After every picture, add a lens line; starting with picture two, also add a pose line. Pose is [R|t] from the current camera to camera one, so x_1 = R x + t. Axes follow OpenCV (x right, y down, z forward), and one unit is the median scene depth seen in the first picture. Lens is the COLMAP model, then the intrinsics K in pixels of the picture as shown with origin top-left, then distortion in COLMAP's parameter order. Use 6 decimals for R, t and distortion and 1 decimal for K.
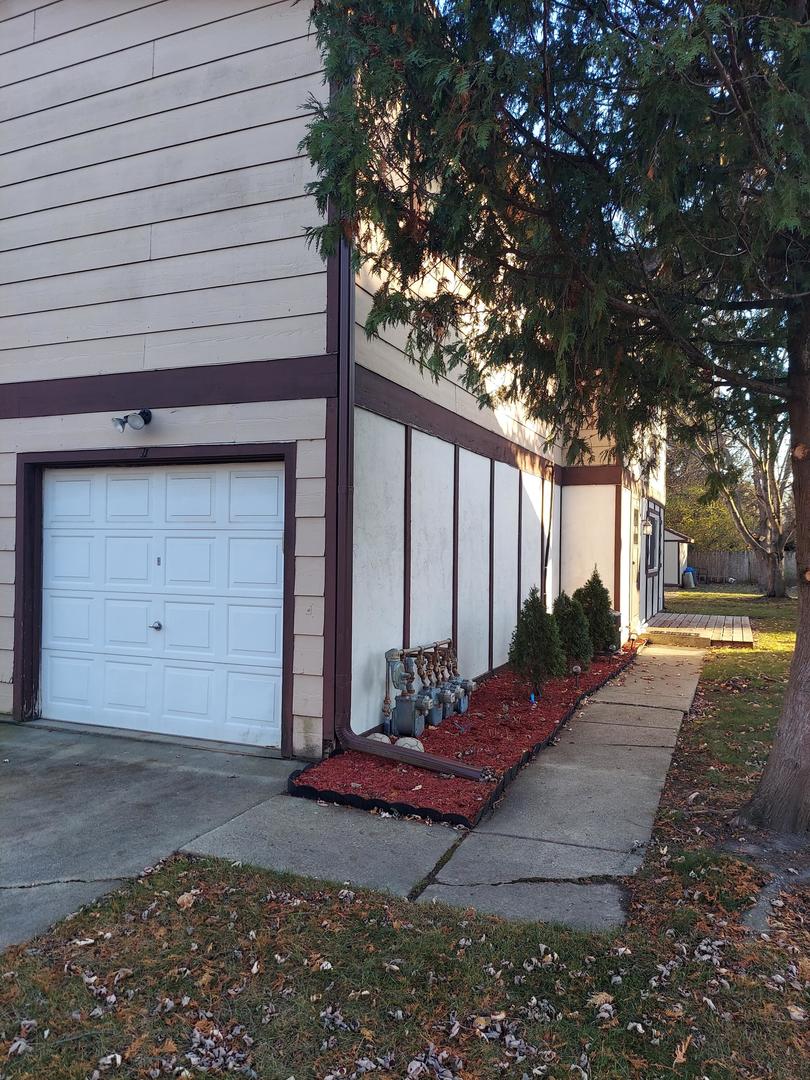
lens RADIAL K [[772.5, 0, 400.5], [0, 772.5, 532.3], [0, 0, 1]] dist [0.056006, -0.001850]
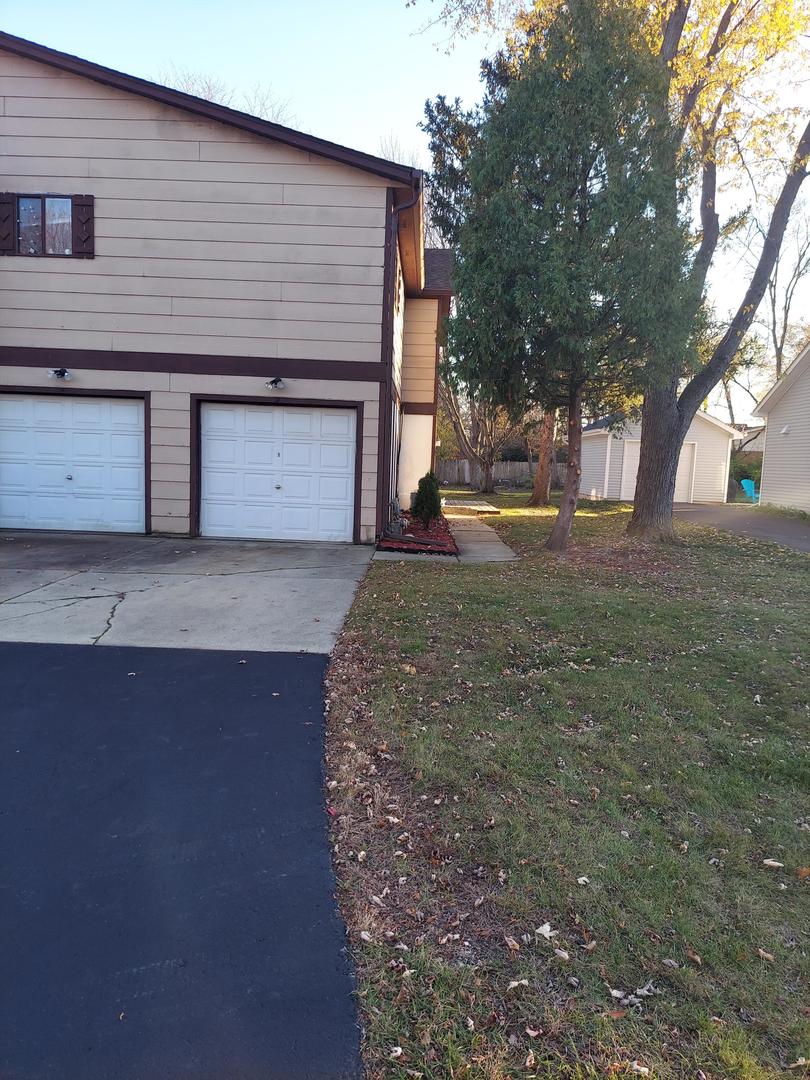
lens RADIAL K [[772.5, 0, 404.9], [0, 772.5, 544.8], [0, 0, 1]] dist [0.056006, -0.001850]
pose [[0.926206, -0.017524, 0.376609, -0.777896], [-0.034422, 0.990816, 0.130759, -0.004804], [-0.375442, -0.134074, 0.917097, -0.997474]]
